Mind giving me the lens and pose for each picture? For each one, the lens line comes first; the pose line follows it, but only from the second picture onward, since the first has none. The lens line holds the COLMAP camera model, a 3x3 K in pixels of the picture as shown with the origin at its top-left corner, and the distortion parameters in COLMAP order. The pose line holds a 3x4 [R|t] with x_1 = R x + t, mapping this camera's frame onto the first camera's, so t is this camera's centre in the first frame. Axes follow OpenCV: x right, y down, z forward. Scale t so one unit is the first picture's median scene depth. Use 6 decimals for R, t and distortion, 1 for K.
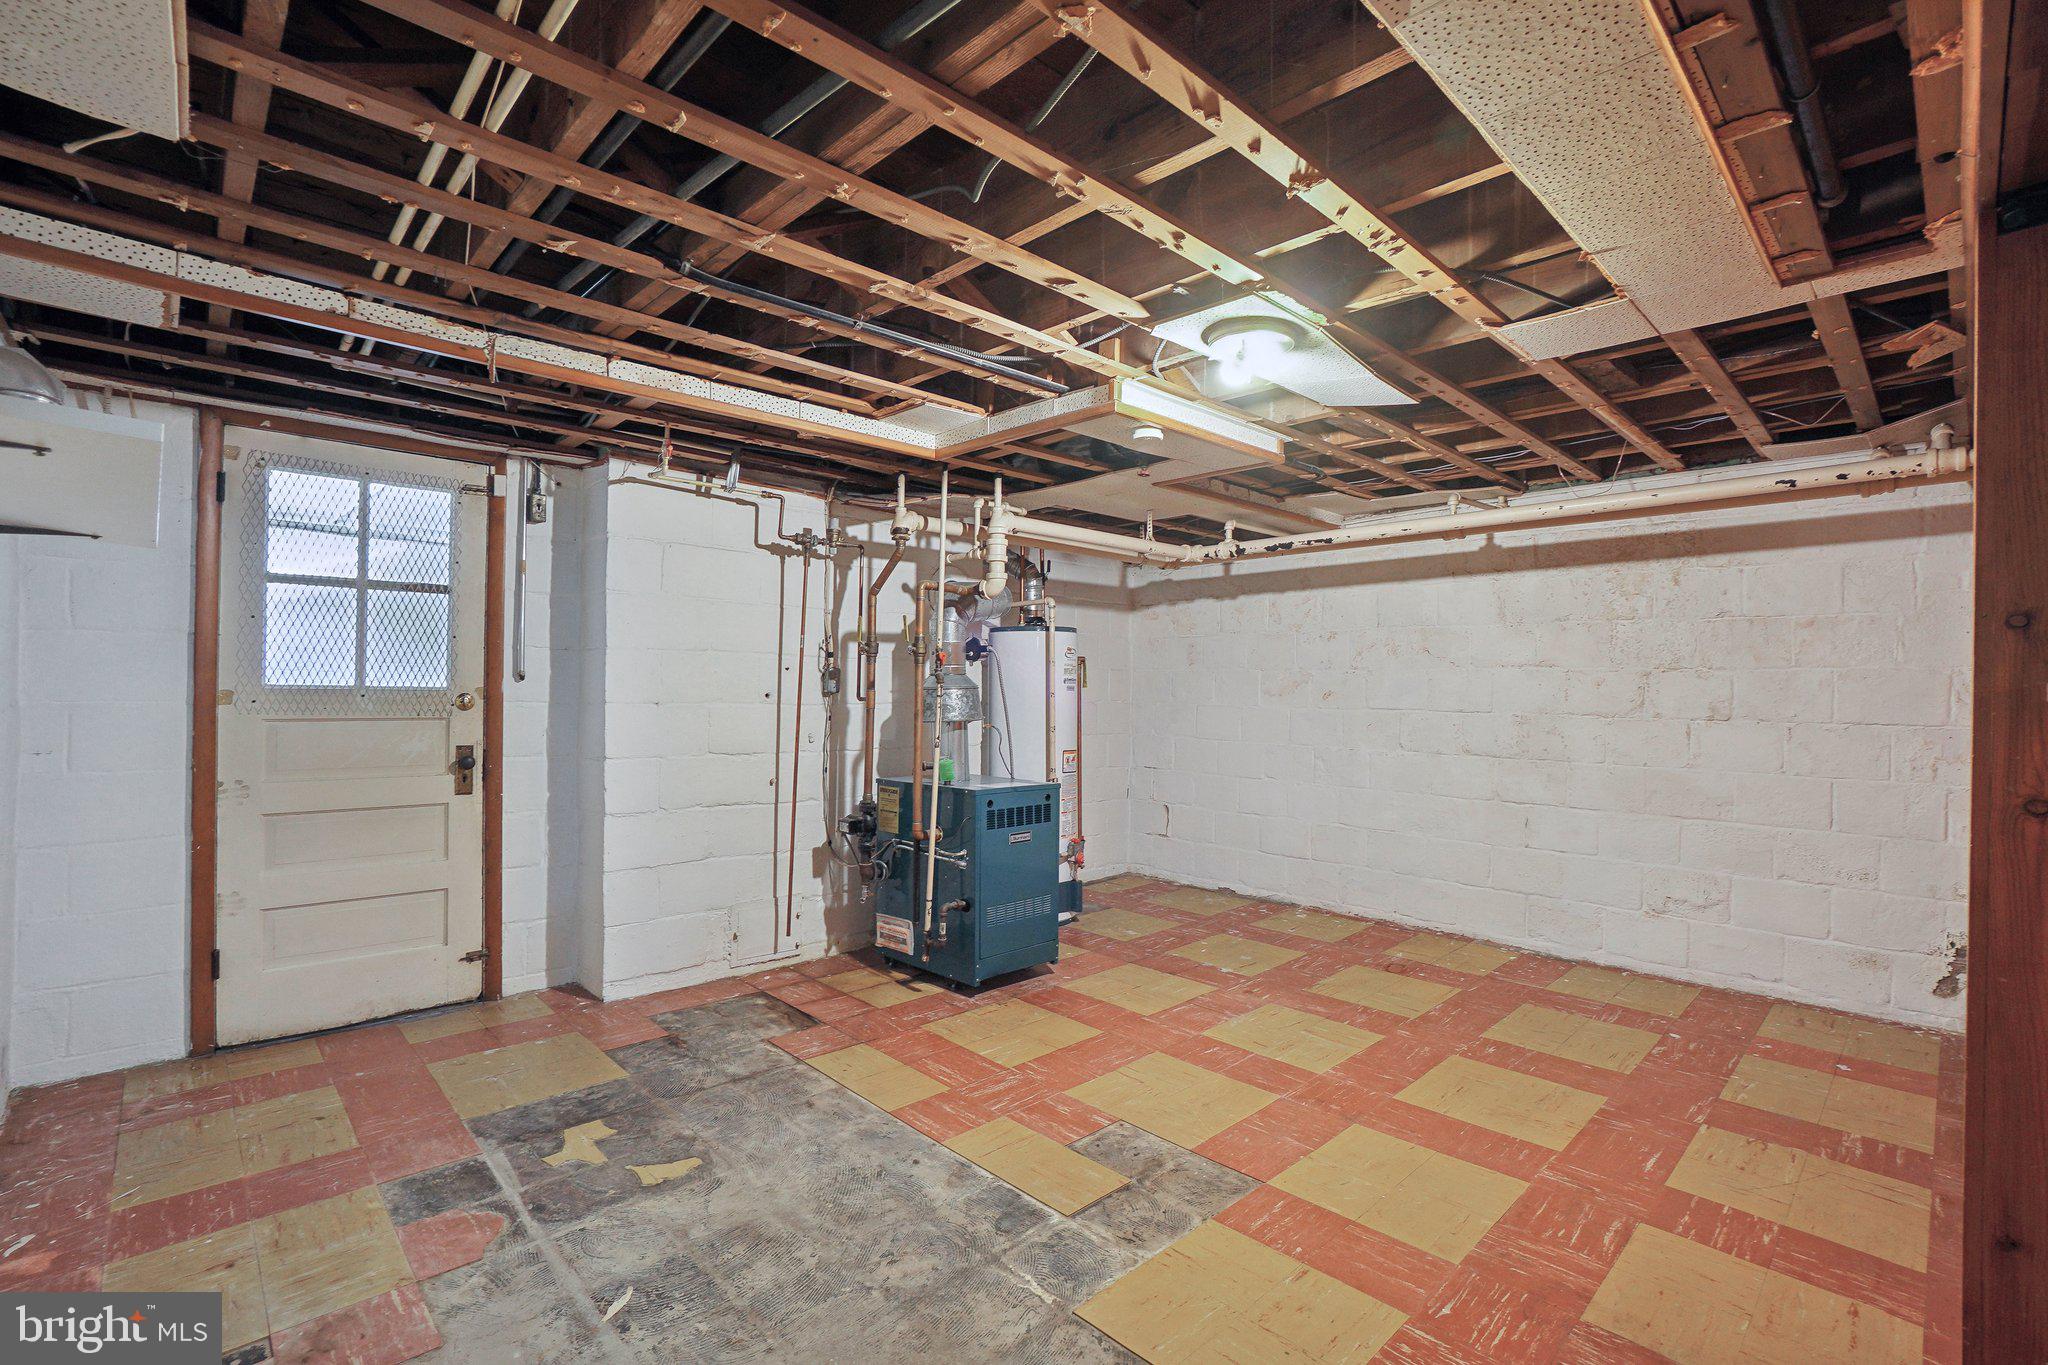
lens RADIAL K [[930.0, 0, 1037.9], [0, 930.0, 684.1], [0, 0, 1]] dist [-0.061796, 0.023326]
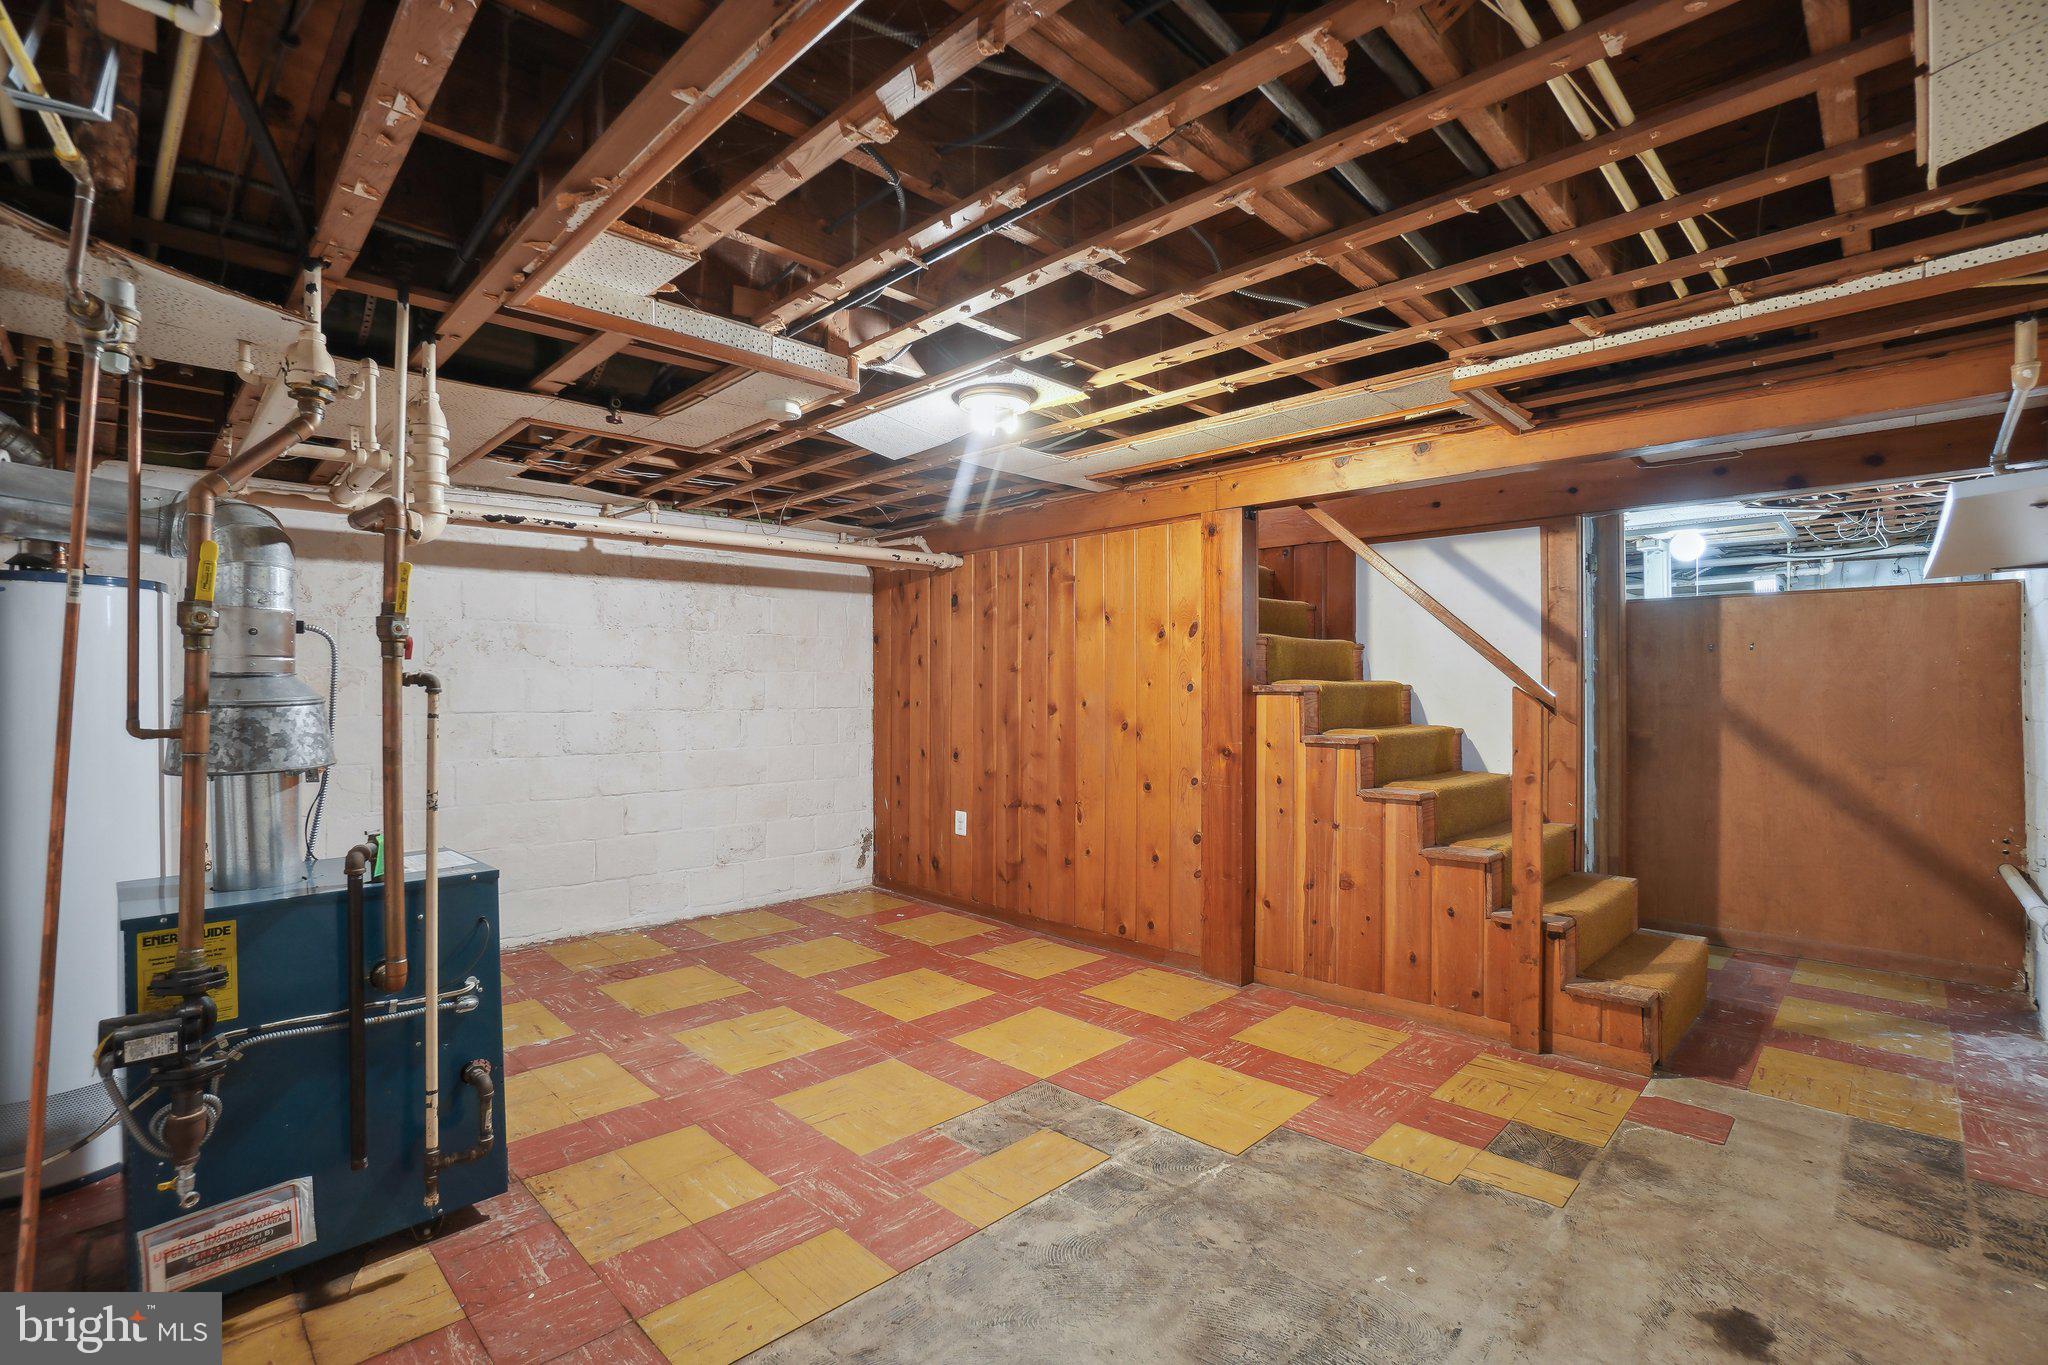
lens RADIAL K [[923.7, 0, 991.2], [0, 923.7, 685.8], [0, 0, 1]] dist [-0.051092, 0.012044]
pose [[0.002132, -0.012035, 0.999925, -0.734800], [-0.003147, 0.999923, 0.012042, -0.015922], [-0.999993, -0.003172, 0.002094, 0.762666]]
